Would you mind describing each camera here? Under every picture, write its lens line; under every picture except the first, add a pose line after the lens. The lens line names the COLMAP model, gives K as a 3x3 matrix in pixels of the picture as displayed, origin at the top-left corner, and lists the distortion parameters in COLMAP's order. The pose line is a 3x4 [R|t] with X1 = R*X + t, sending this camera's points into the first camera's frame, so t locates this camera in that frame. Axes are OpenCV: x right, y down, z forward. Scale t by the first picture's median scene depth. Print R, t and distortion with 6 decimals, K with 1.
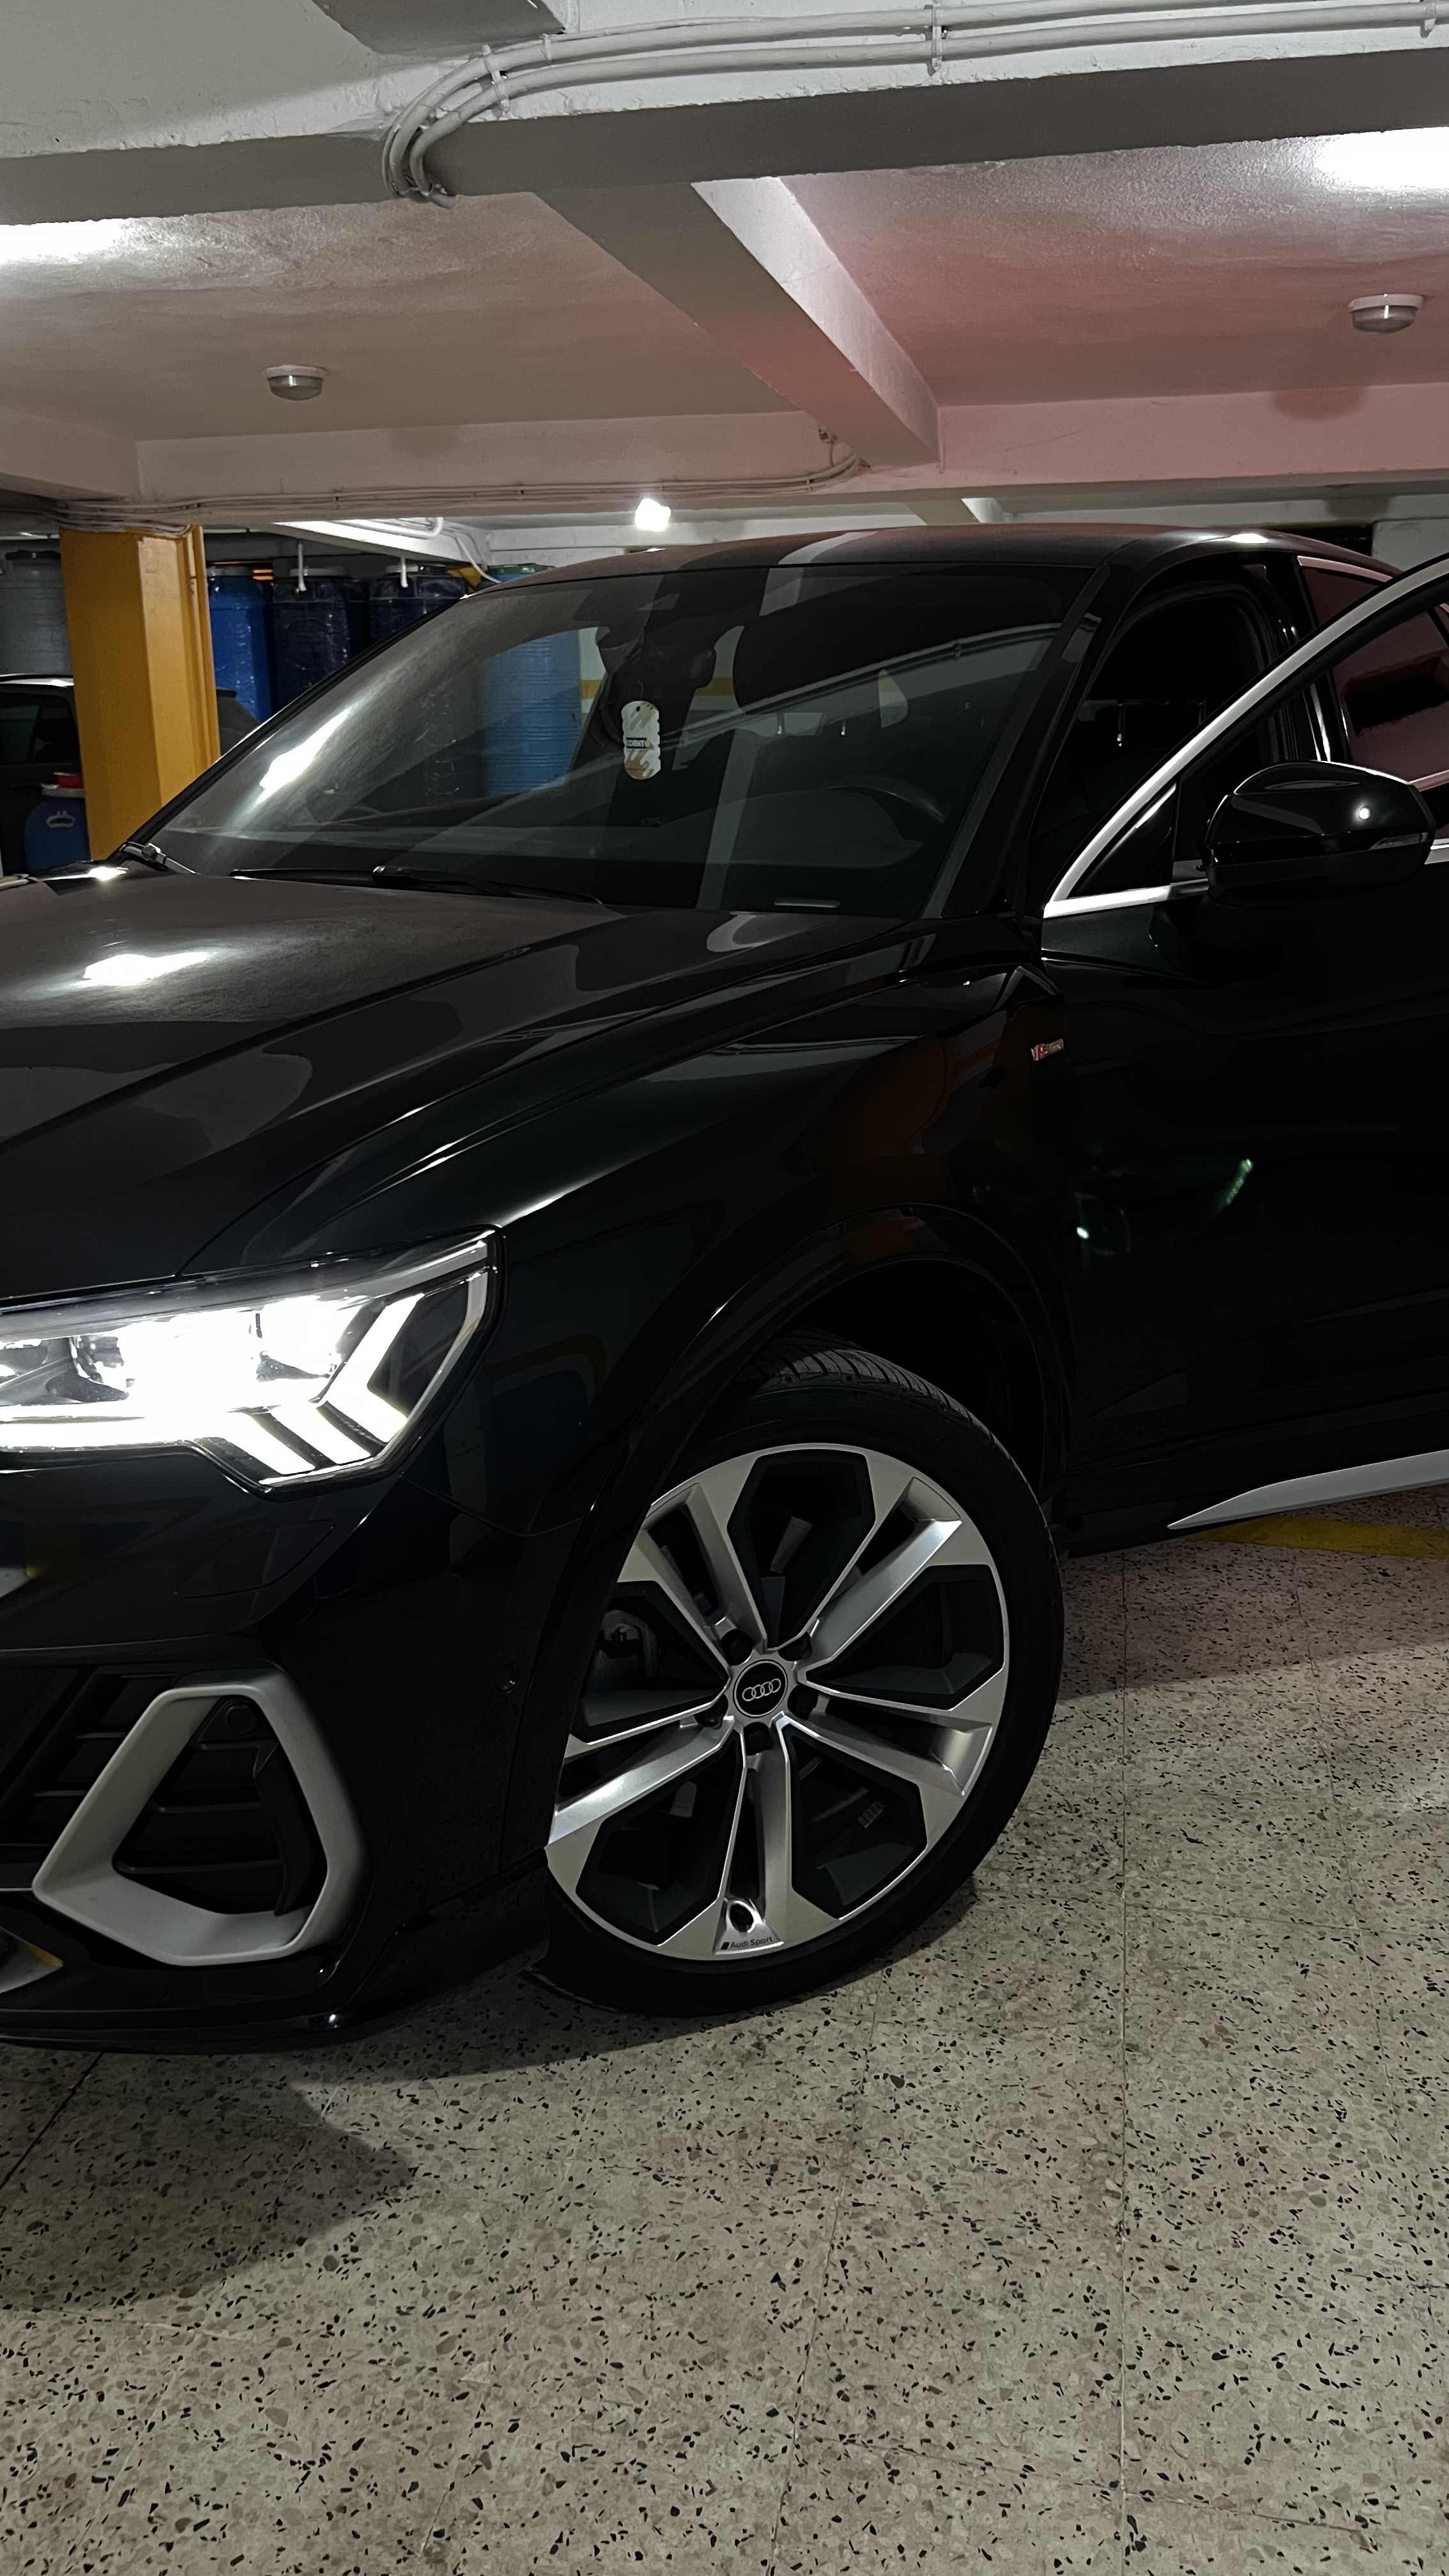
lens RADIAL K [[1962.5, 0, 714.3], [0, 1962.5, 1297.5], [0, 0, 1]] dist [0.001069, 0.019807]
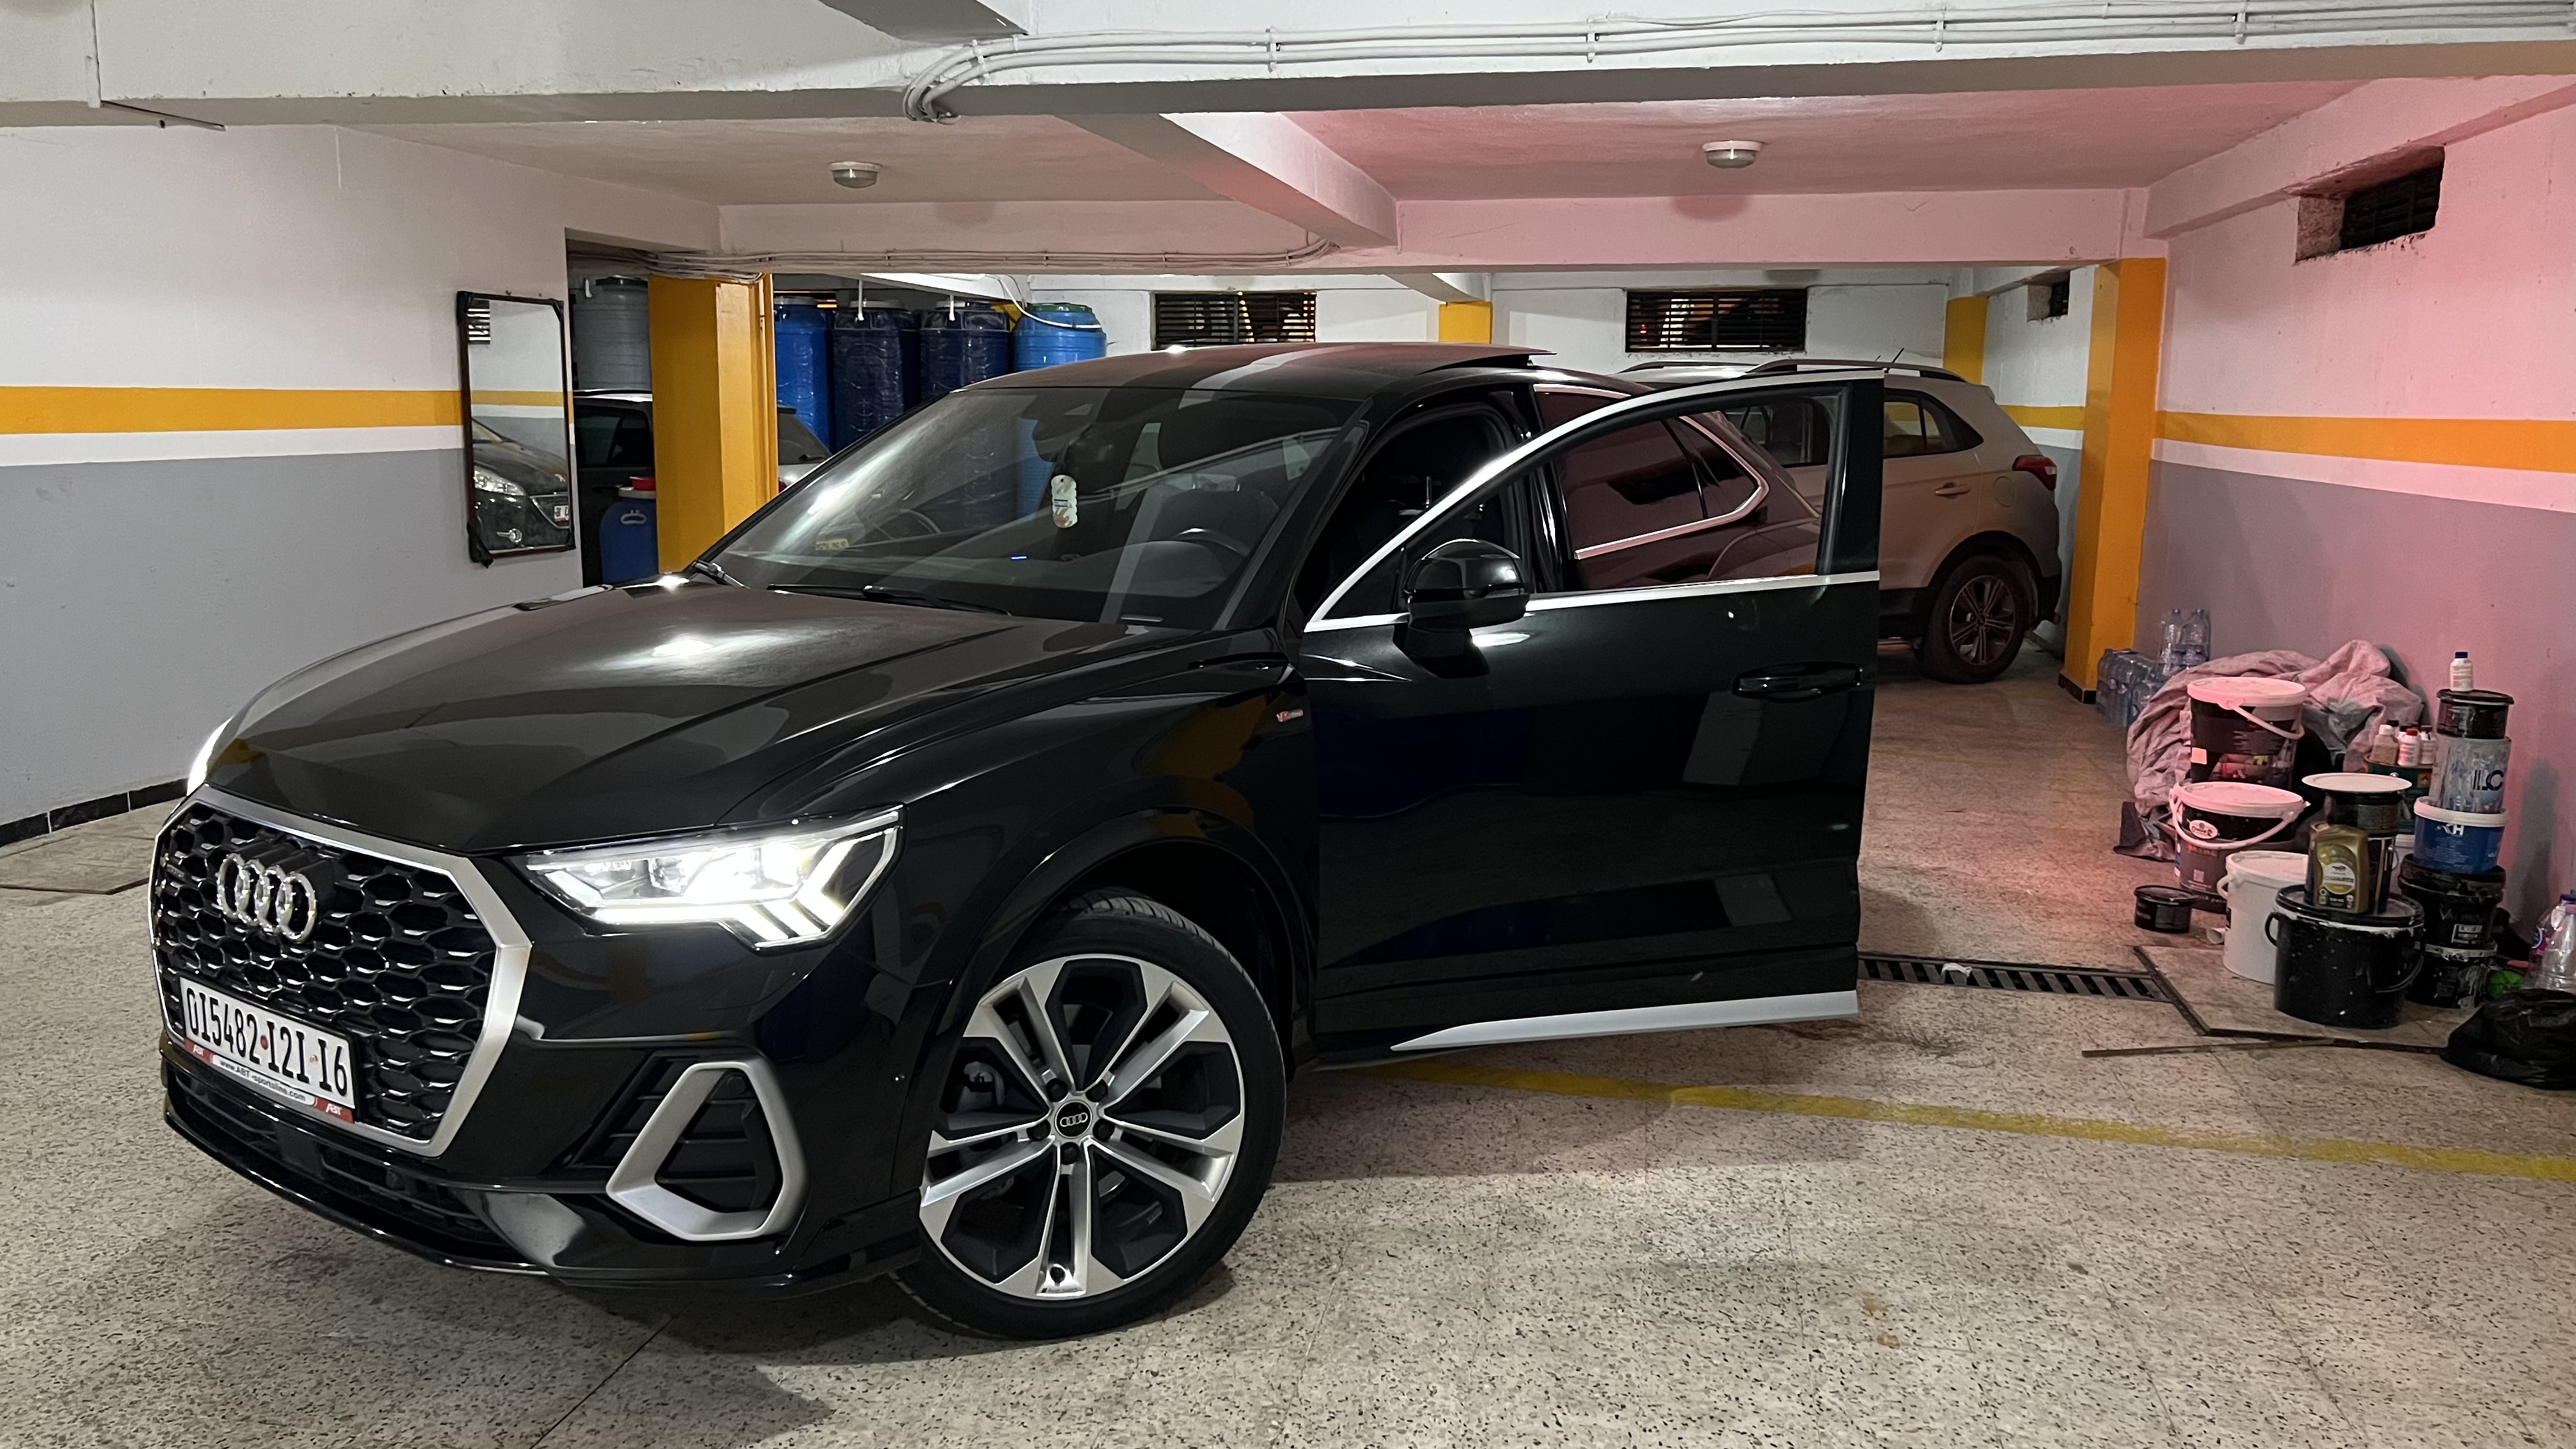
lens RADIAL K [[1962.5, 0, 1307.3], [0, 1962.5, 727.8], [0, 0, 1]] dist [0.001069, 0.019807]
pose [[0.999540, 0.020494, 0.022371, 0.156039], [-0.017388, 0.991211, -0.131143, 0.088155], [-0.024862, 0.130694, 0.991111, -0.555348]]
